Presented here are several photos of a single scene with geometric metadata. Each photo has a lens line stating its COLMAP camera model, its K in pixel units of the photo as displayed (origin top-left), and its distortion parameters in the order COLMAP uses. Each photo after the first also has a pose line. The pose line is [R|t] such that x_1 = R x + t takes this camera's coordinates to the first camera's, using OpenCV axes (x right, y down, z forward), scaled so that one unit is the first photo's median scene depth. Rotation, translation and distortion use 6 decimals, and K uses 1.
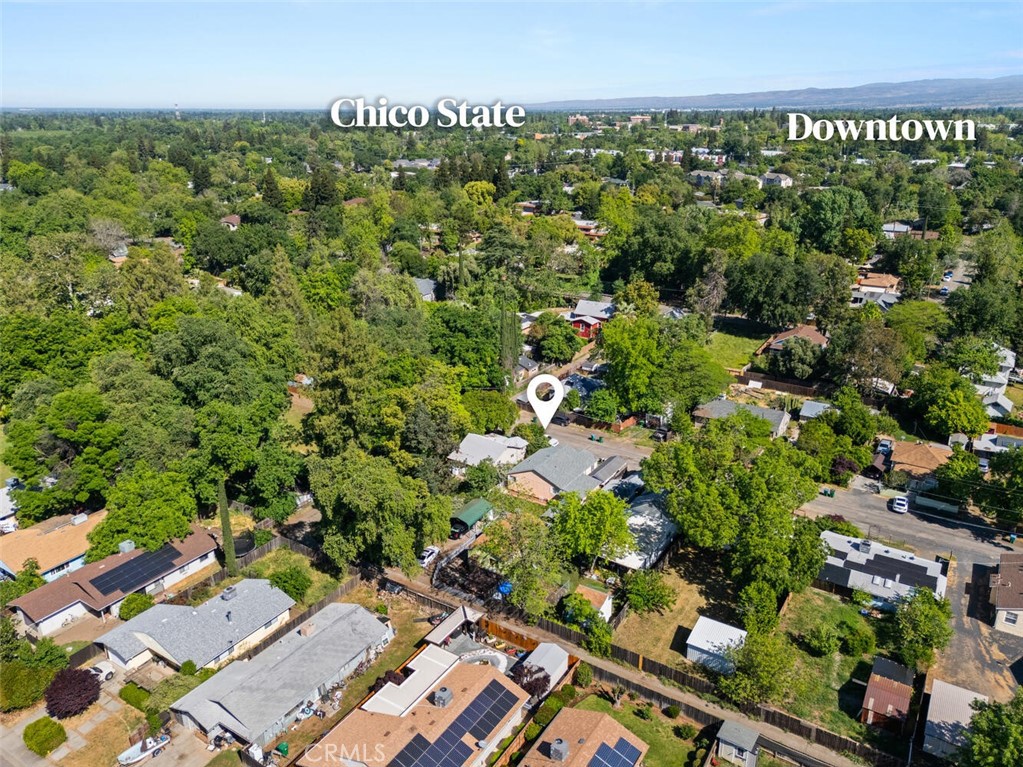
lens RADIAL K [[719.0, 0, 511.5], [0, 719.0, 383.5], [0, 0, 1]] dist [-0.049585, -0.000325]
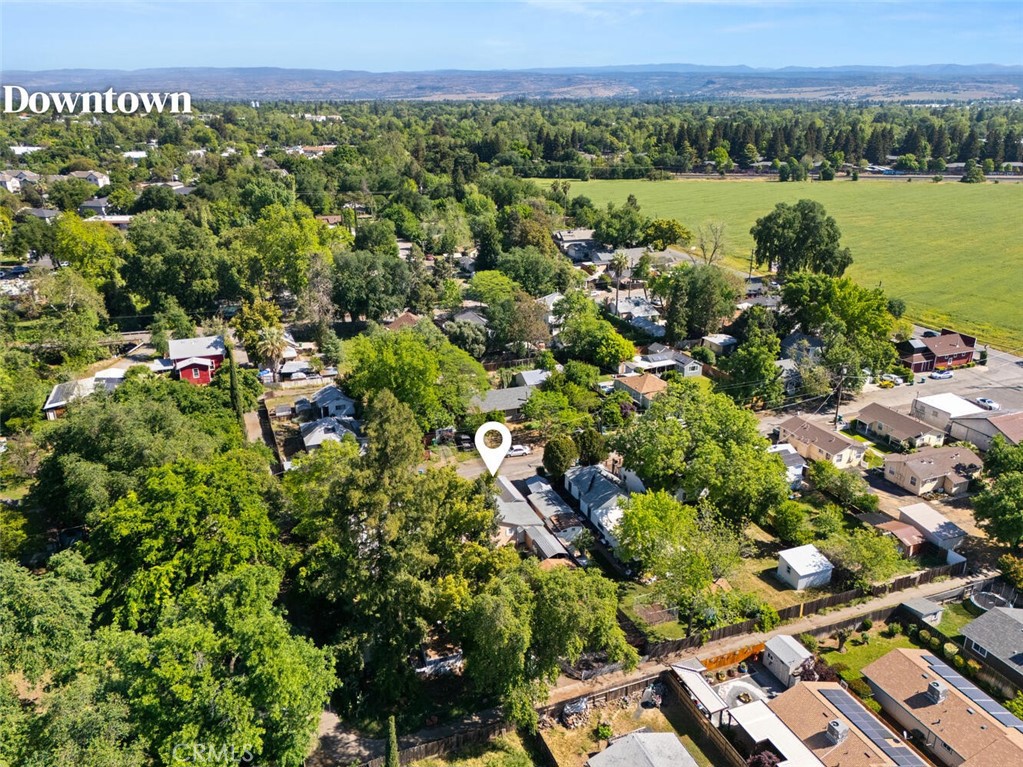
lens RADIAL K [[757.2, 0, 511.5], [0, 757.2, 383.5], [0, 0, 1]] dist [0.050018, -0.000301]
pose [[0.564931, -0.277817, 0.776962, -0.555824], [0.272456, 0.951608, 0.142162, -0.144026], [-0.778858, 0.131376, 0.613286, 0.360117]]
